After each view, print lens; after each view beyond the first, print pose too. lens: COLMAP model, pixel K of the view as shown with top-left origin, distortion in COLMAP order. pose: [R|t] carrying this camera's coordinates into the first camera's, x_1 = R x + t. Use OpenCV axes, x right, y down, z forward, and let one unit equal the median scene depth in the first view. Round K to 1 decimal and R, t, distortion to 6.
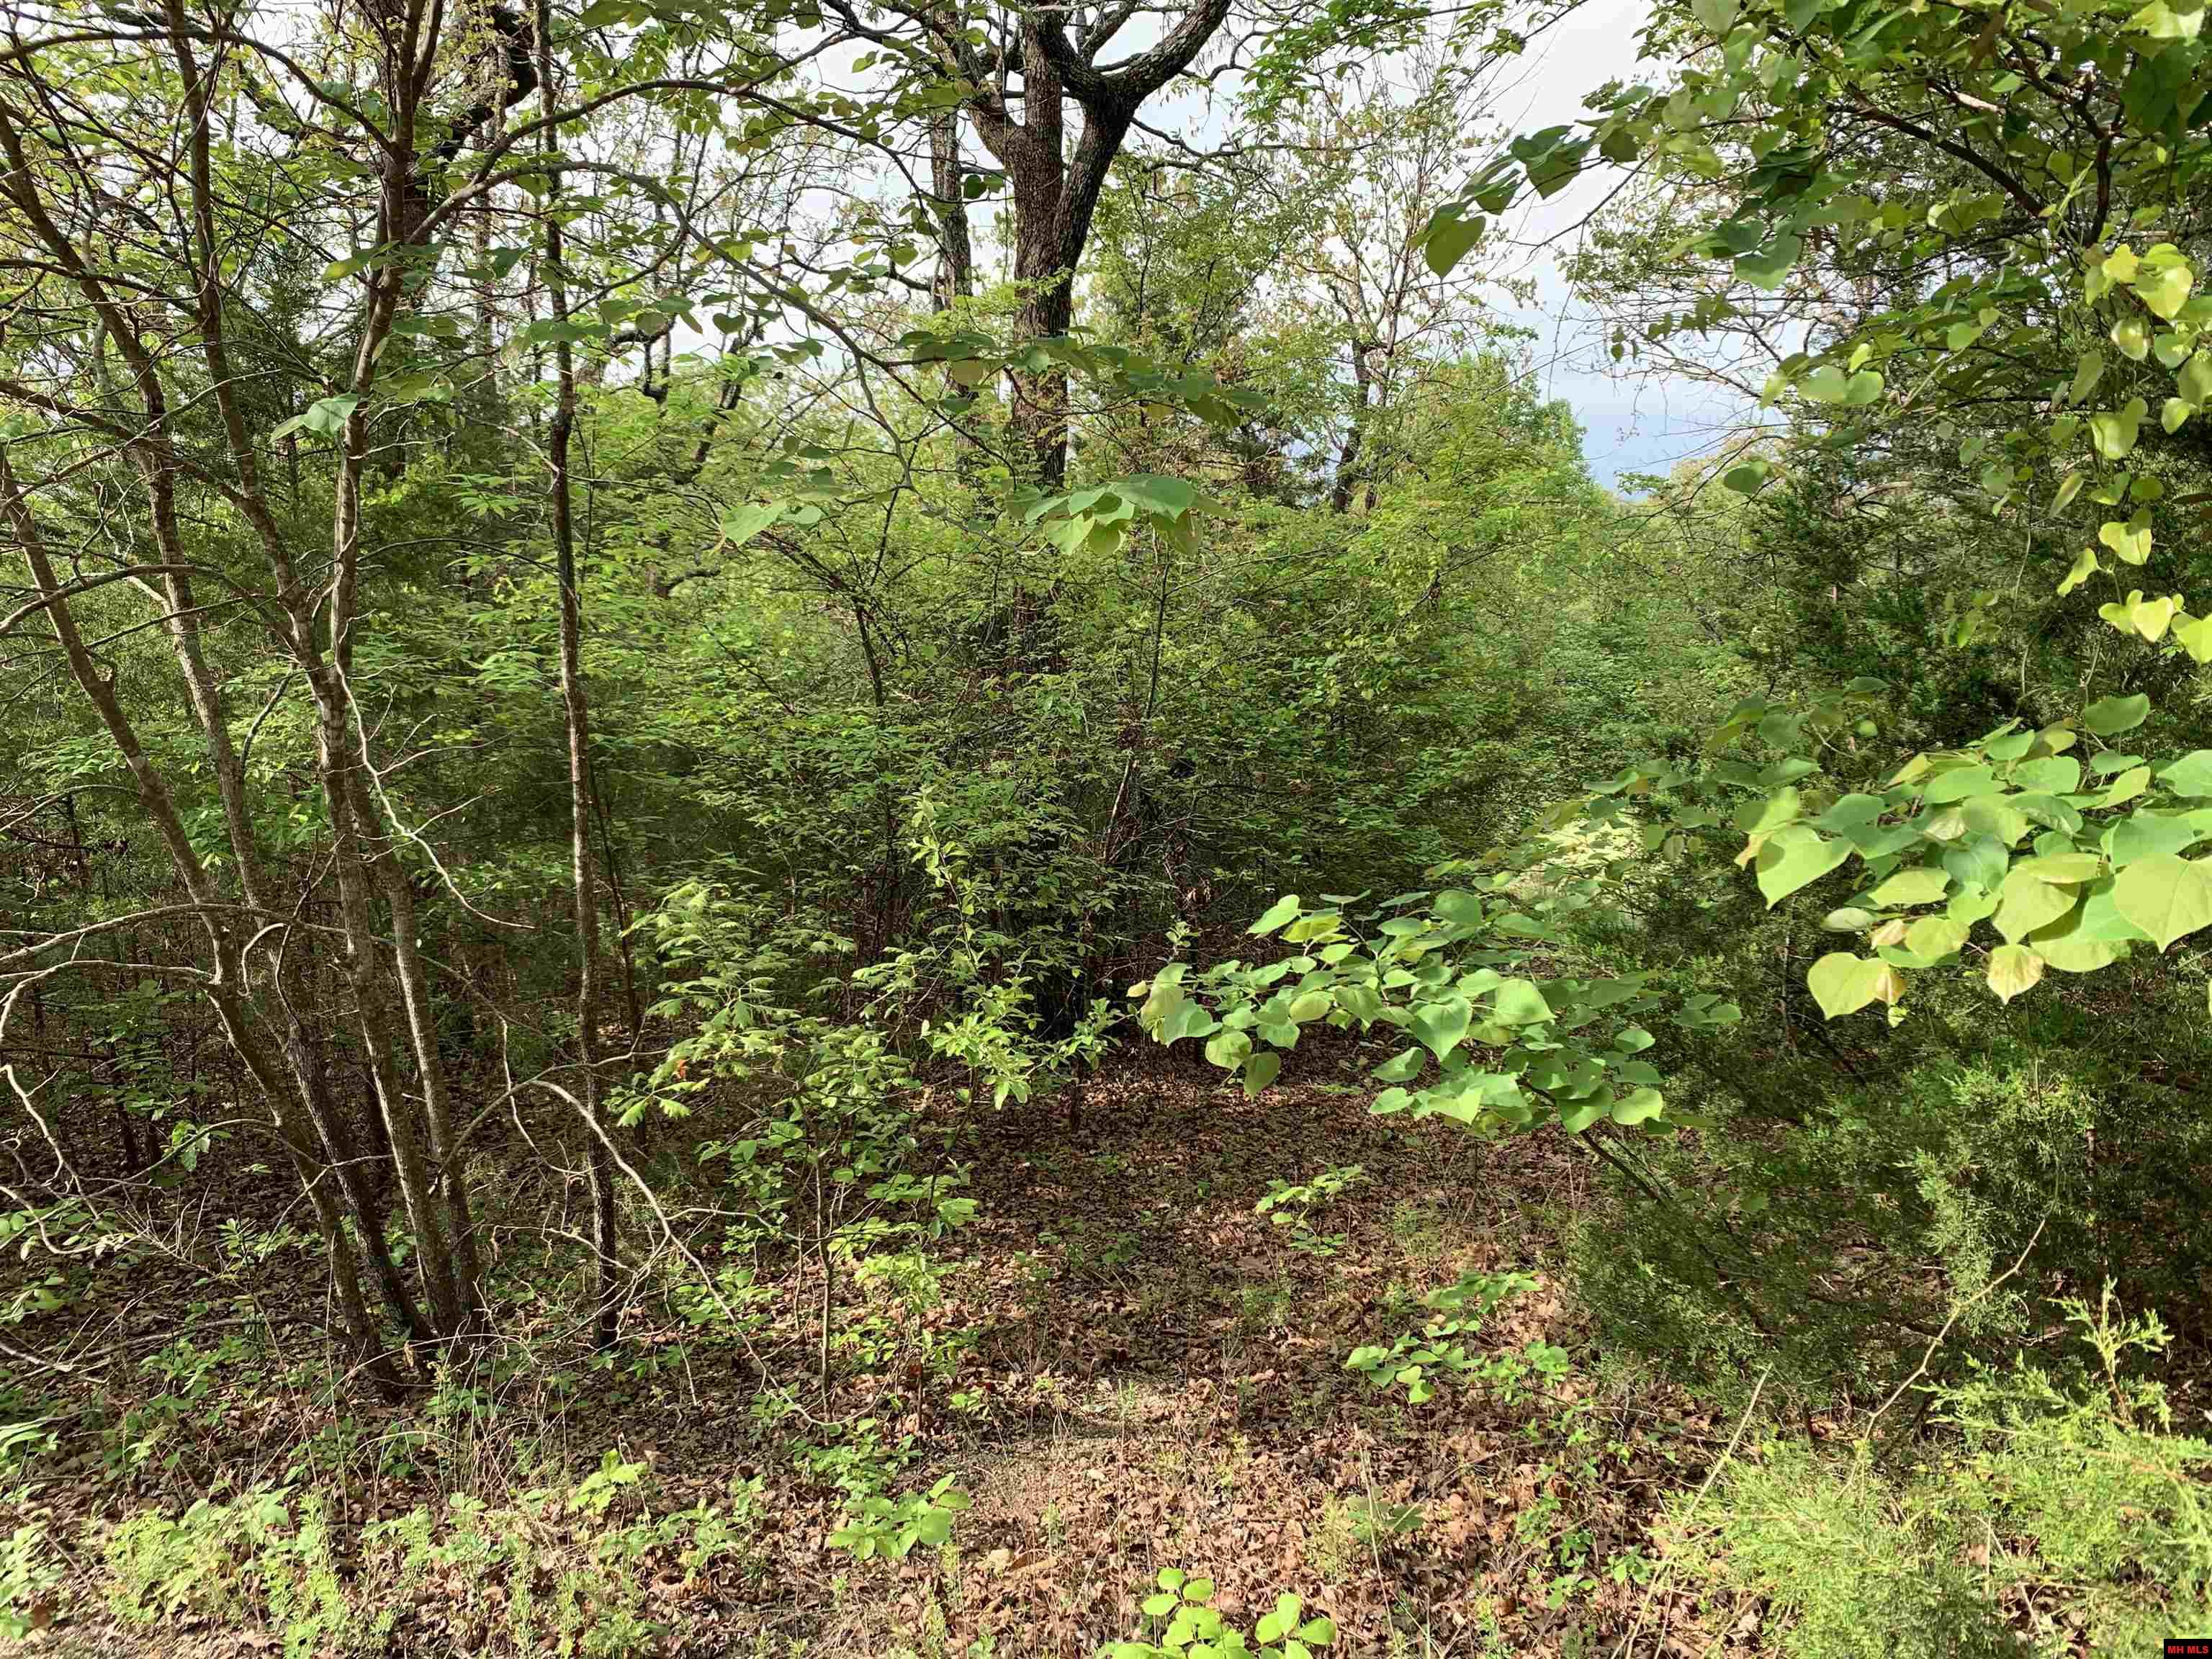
lens RADIAL K [[1676.1, 0, 1104.9], [0, 1676.1, 791.6], [0, 0, 1]] dist [0.074533, -0.097524]
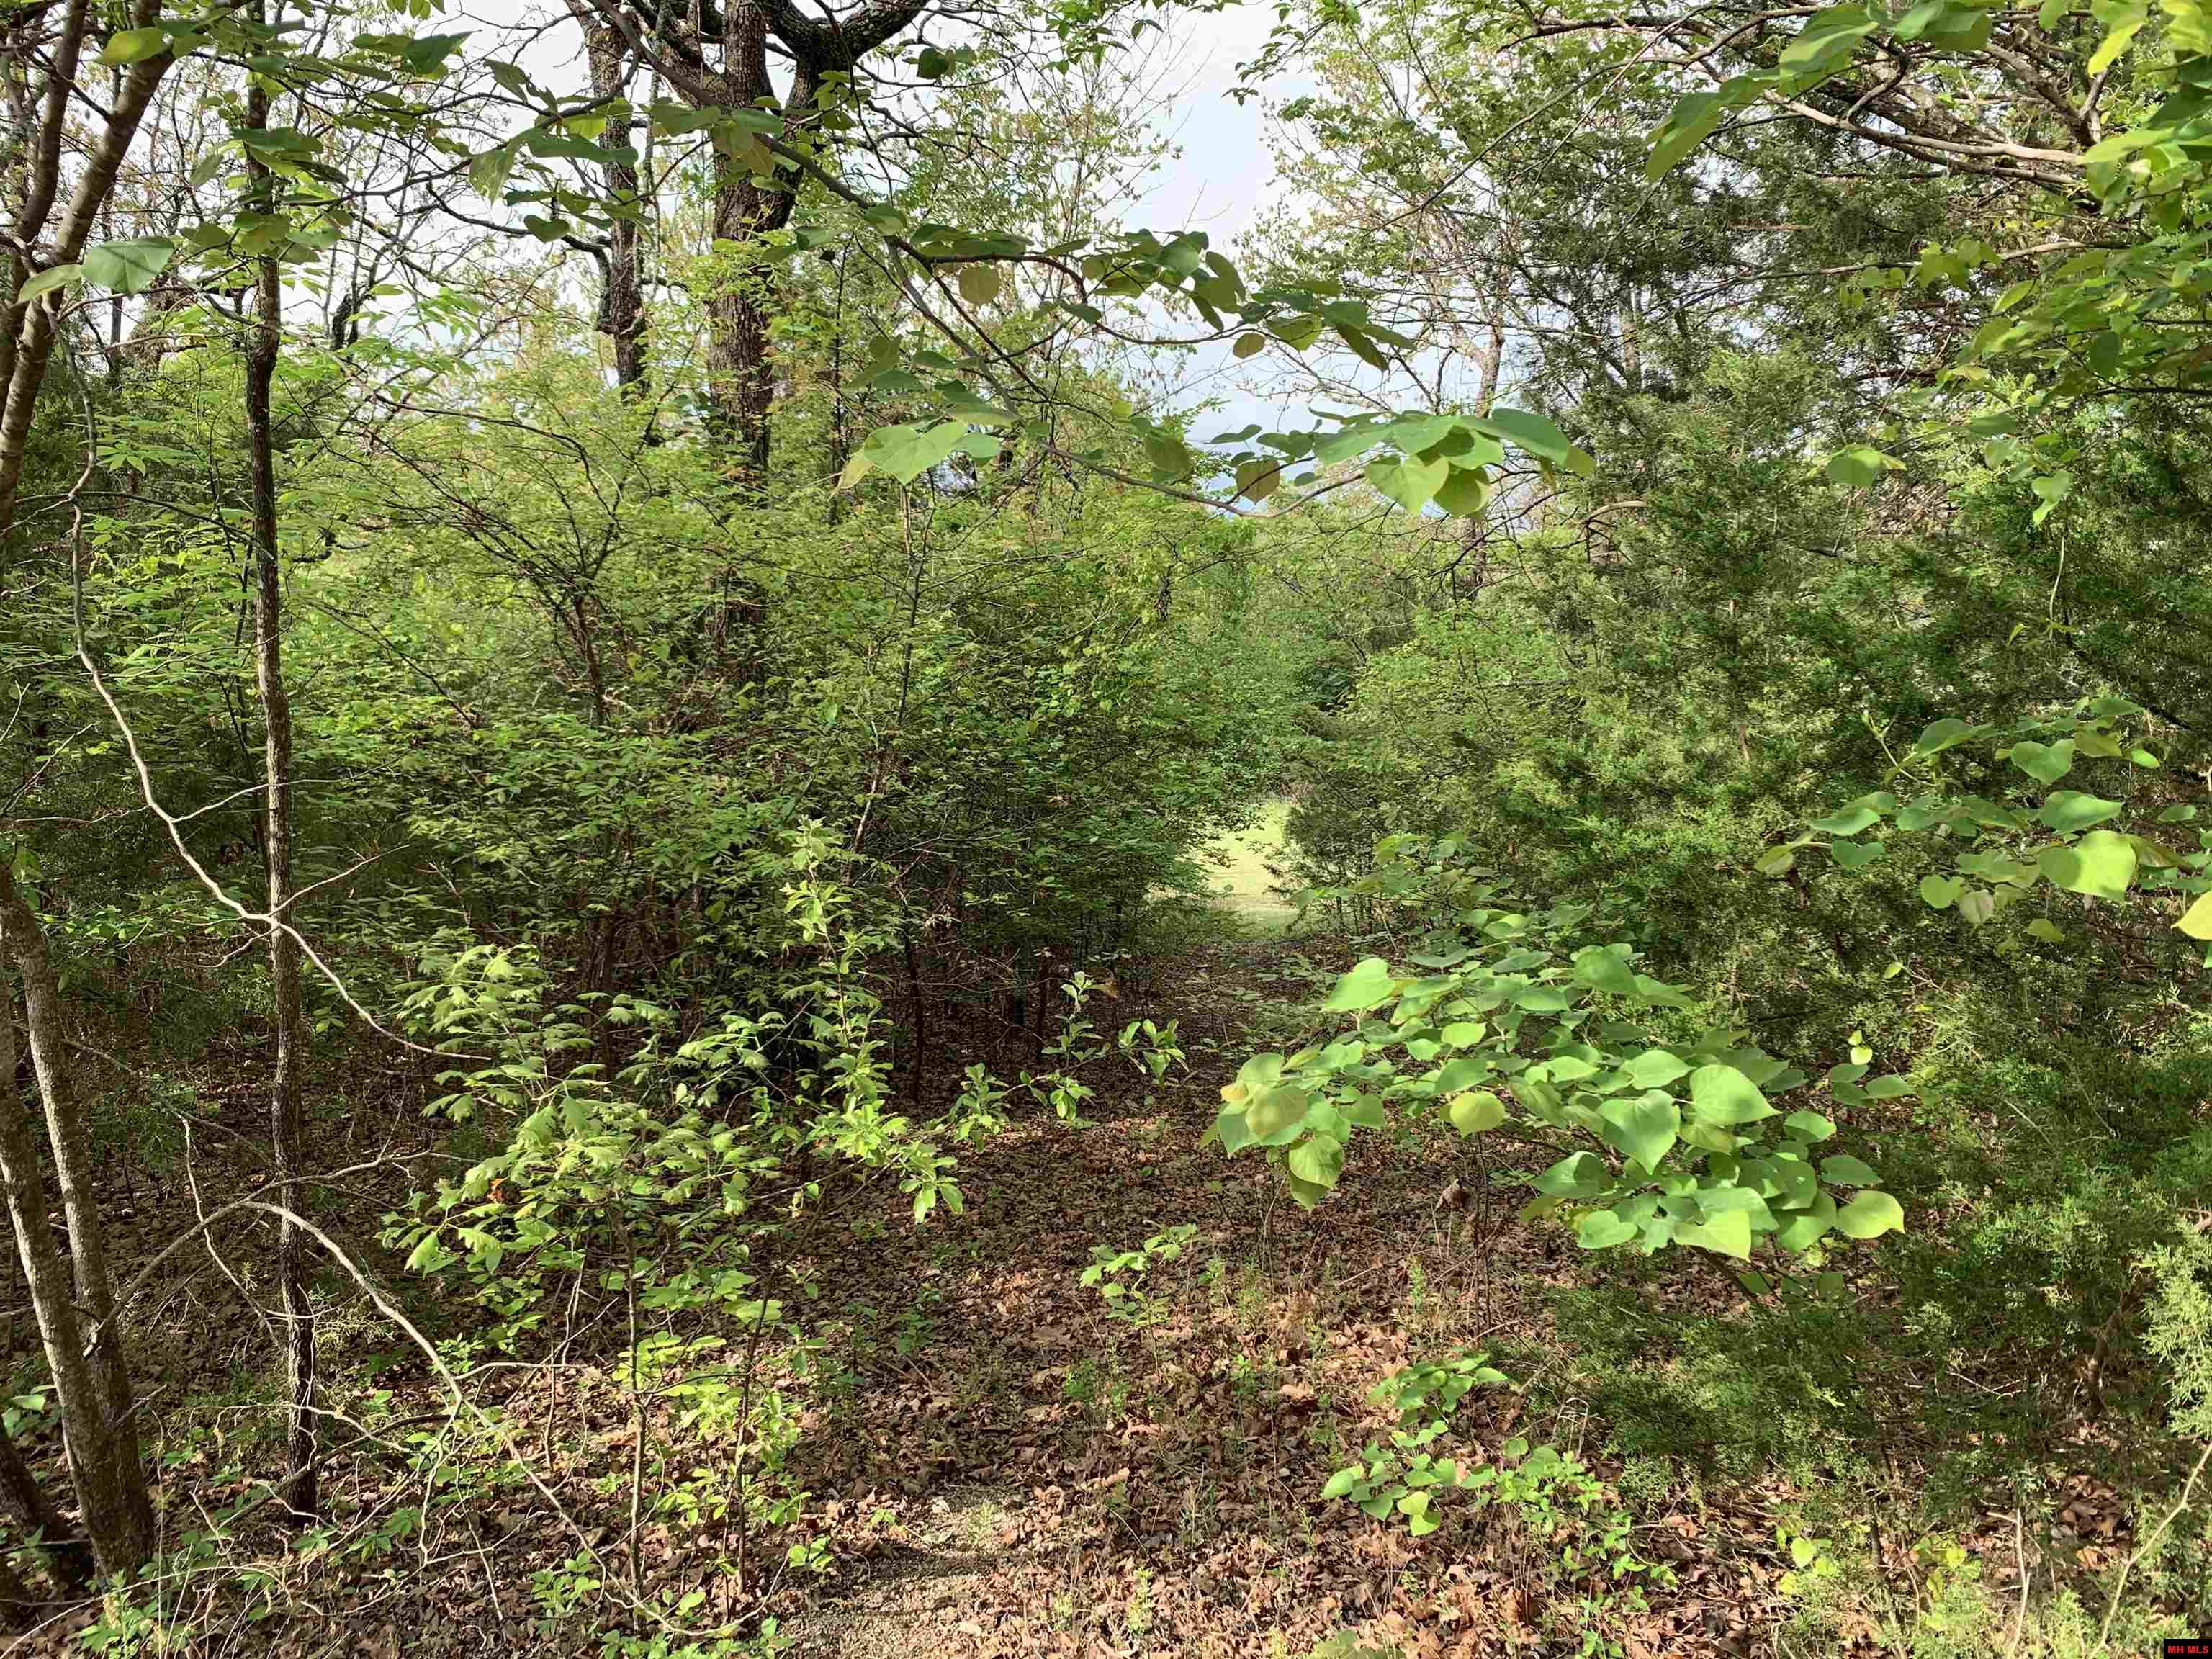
lens RADIAL K [[1686.6, 0, 1098.1], [0, 1686.6, 796.5], [0, 0, 1]] dist [0.024183, 0.005455]
pose [[0.973198, -0.003086, 0.229947, -0.127712], [0.003557, 0.999992, -0.001634, -0.009658], [-0.229940, 0.002408, 0.973202, 0.148082]]
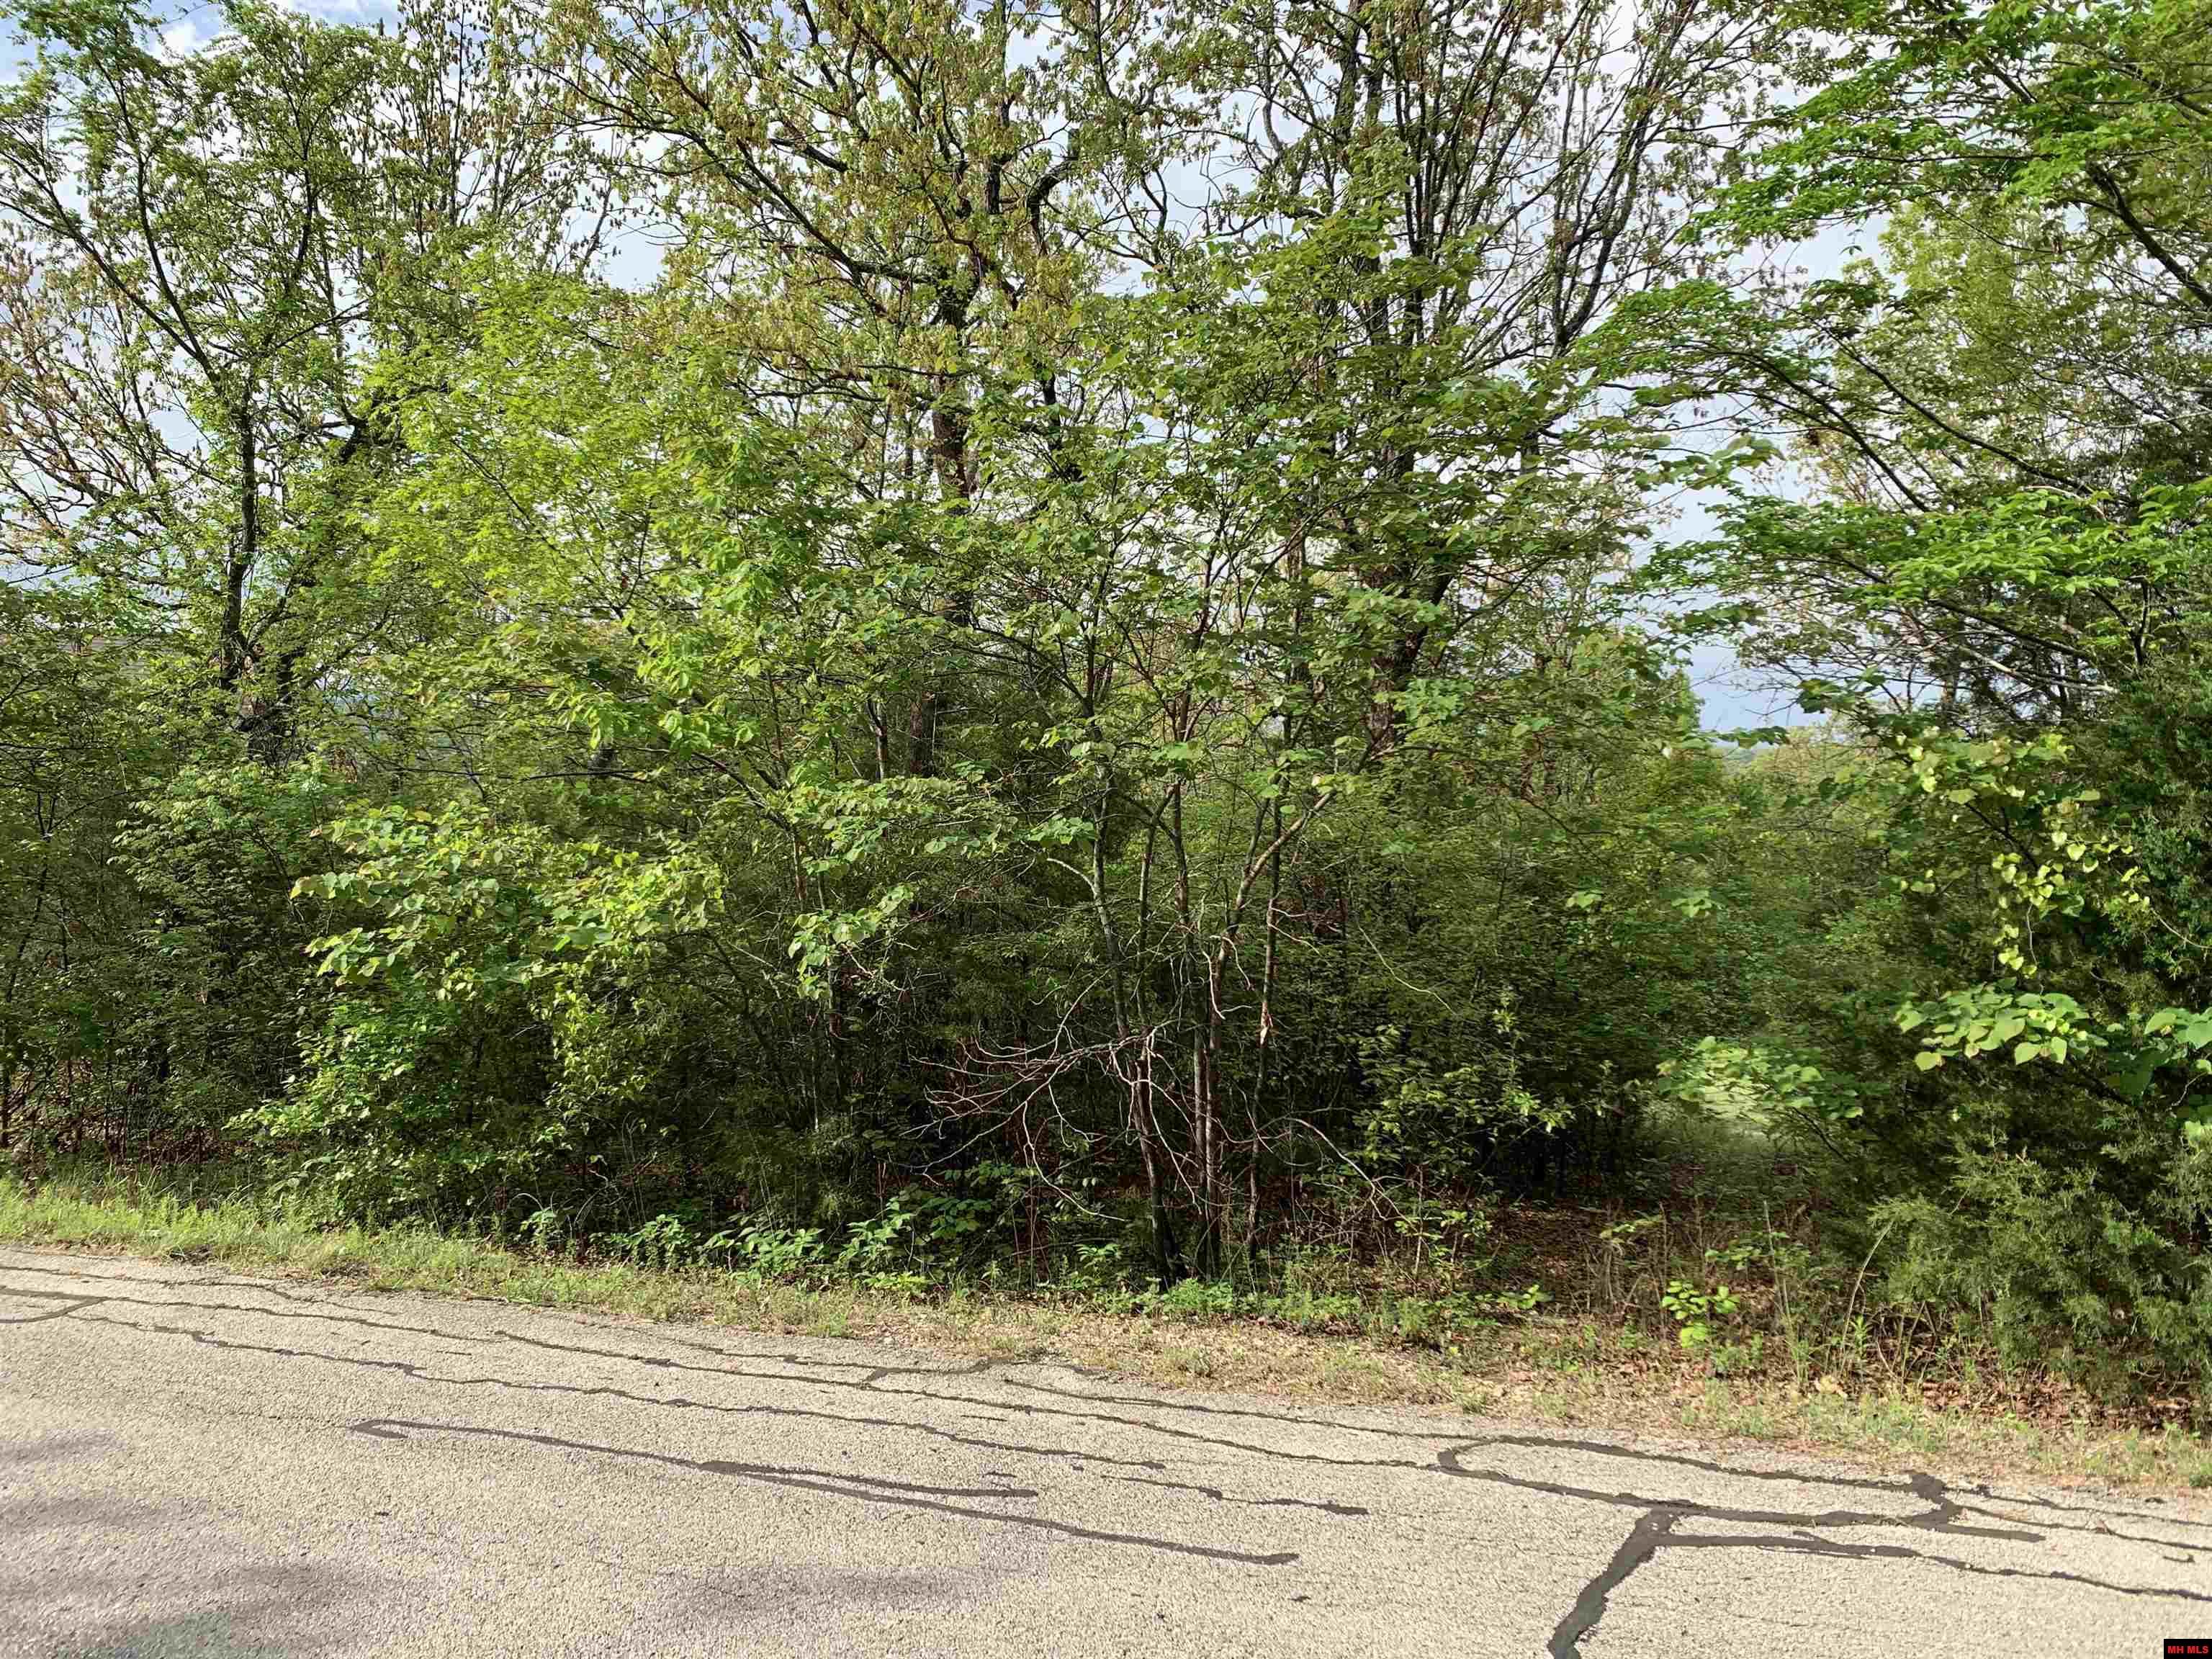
lens RADIAL K [[1663.9, 0, 1094.8], [0, 1663.9, 770.8], [0, 0, 1]] dist [0.042854, -0.032381]
pose [[0.996678, 0.049056, -0.065006, -0.422006], [-0.057744, 0.988560, -0.139335, 0.045239], [0.057427, 0.142626, 0.988109, -1.022211]]
